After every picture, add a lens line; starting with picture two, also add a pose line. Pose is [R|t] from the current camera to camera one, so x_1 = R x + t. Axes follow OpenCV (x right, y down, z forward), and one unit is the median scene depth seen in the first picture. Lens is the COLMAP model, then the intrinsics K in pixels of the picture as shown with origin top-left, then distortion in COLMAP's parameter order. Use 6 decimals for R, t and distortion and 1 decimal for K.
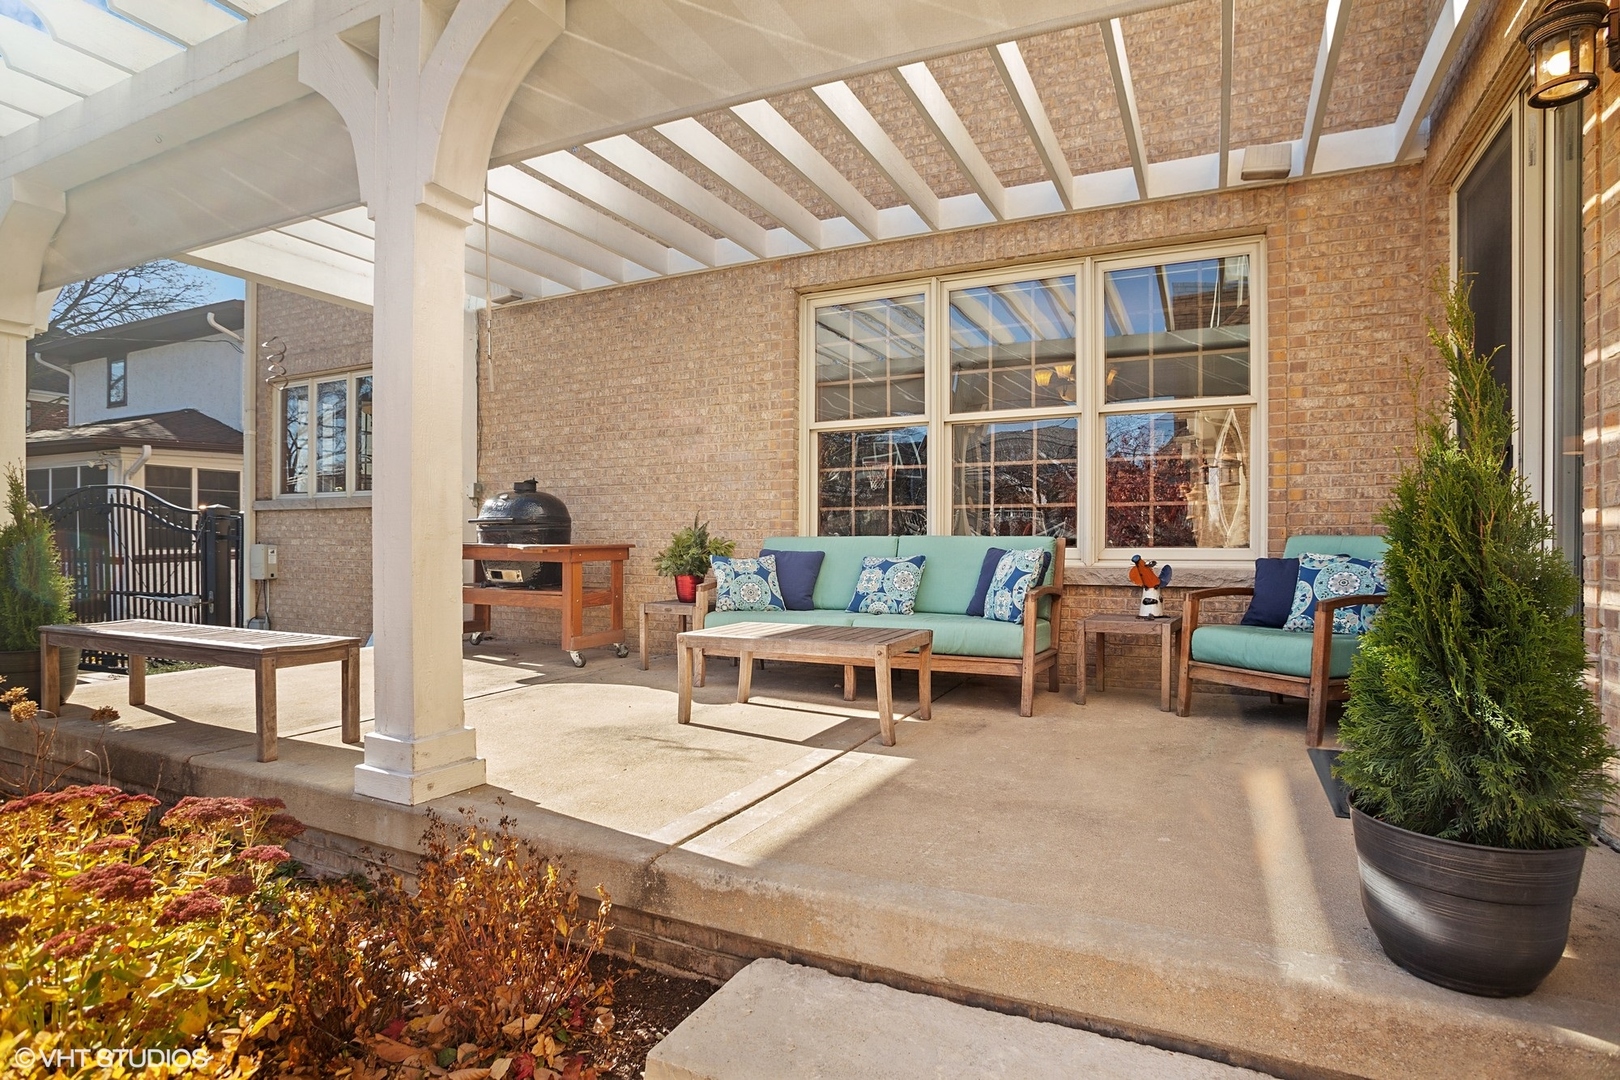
lens RADIAL K [[856.6, 0, 821.2], [0, 856.6, 556.1], [0, 0, 1]] dist [-0.072921, 0.042792]
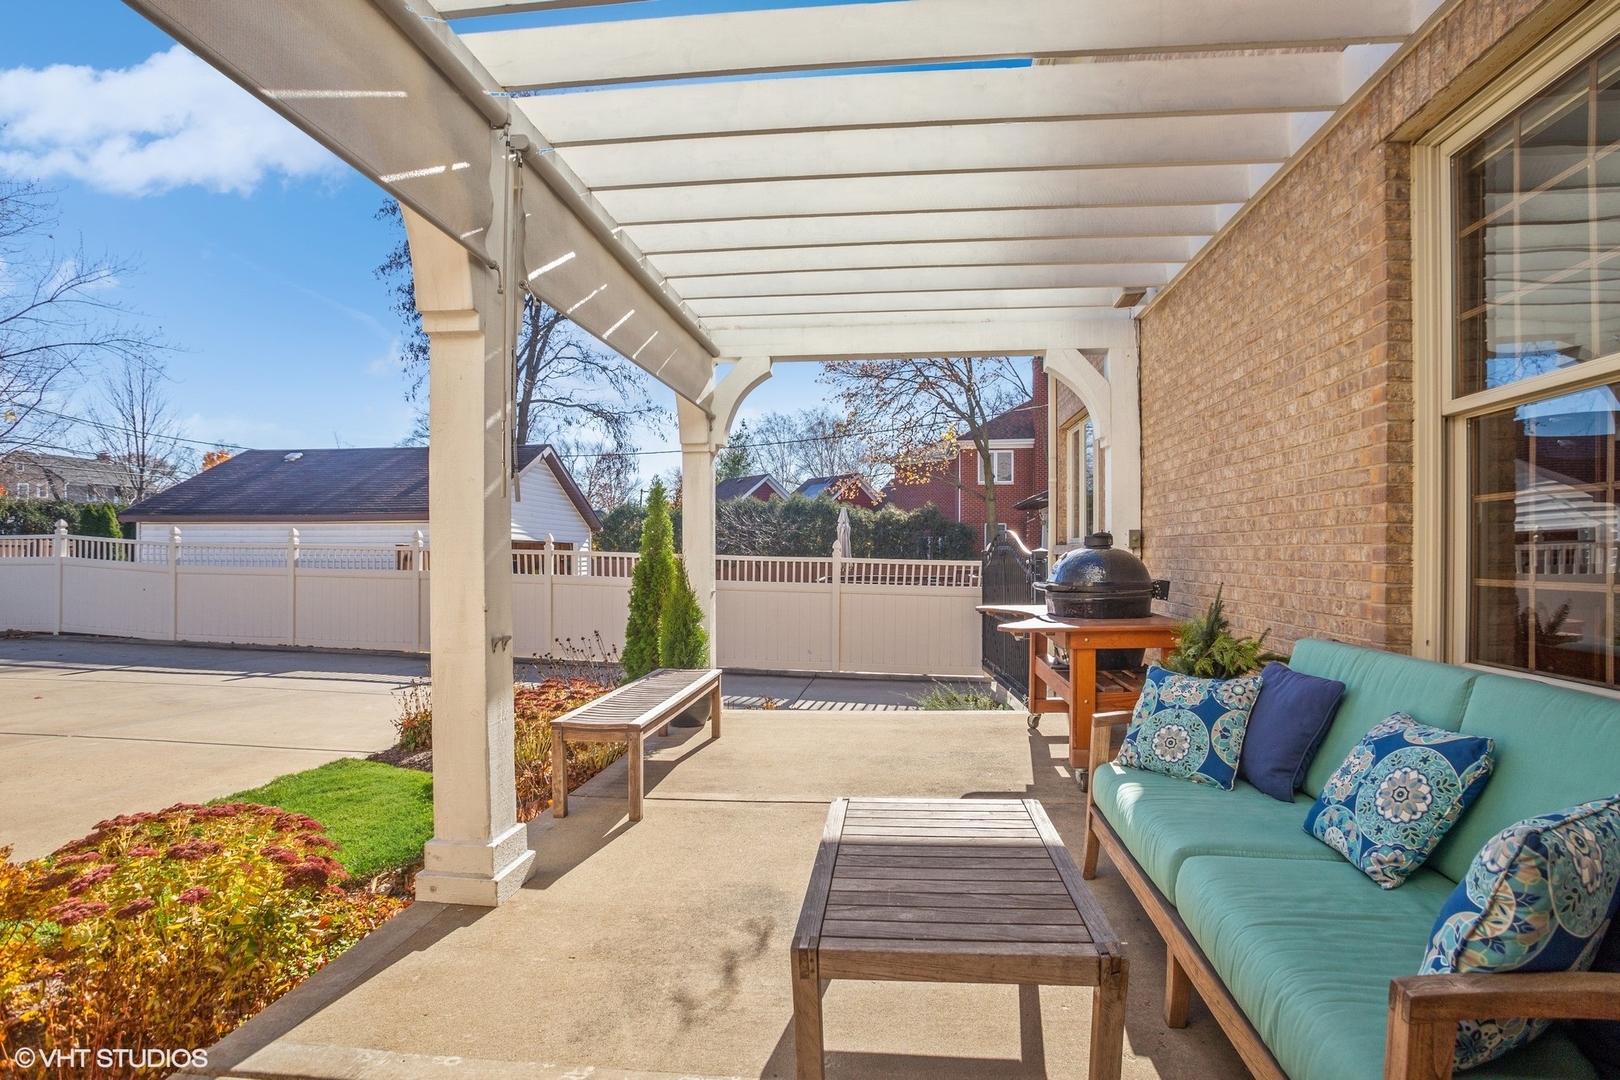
lens RADIAL K [[856.6, 0, 821.2], [0, 856.6, 556.1], [0, 0, 1]] dist [-0.072921, 0.042792]
pose [[0.325868, 0.002134, -0.945413, 0.315646], [-0.008887, 0.999960, -0.000806, -0.066607], [0.945373, 0.008664, 0.325874, 0.522405]]
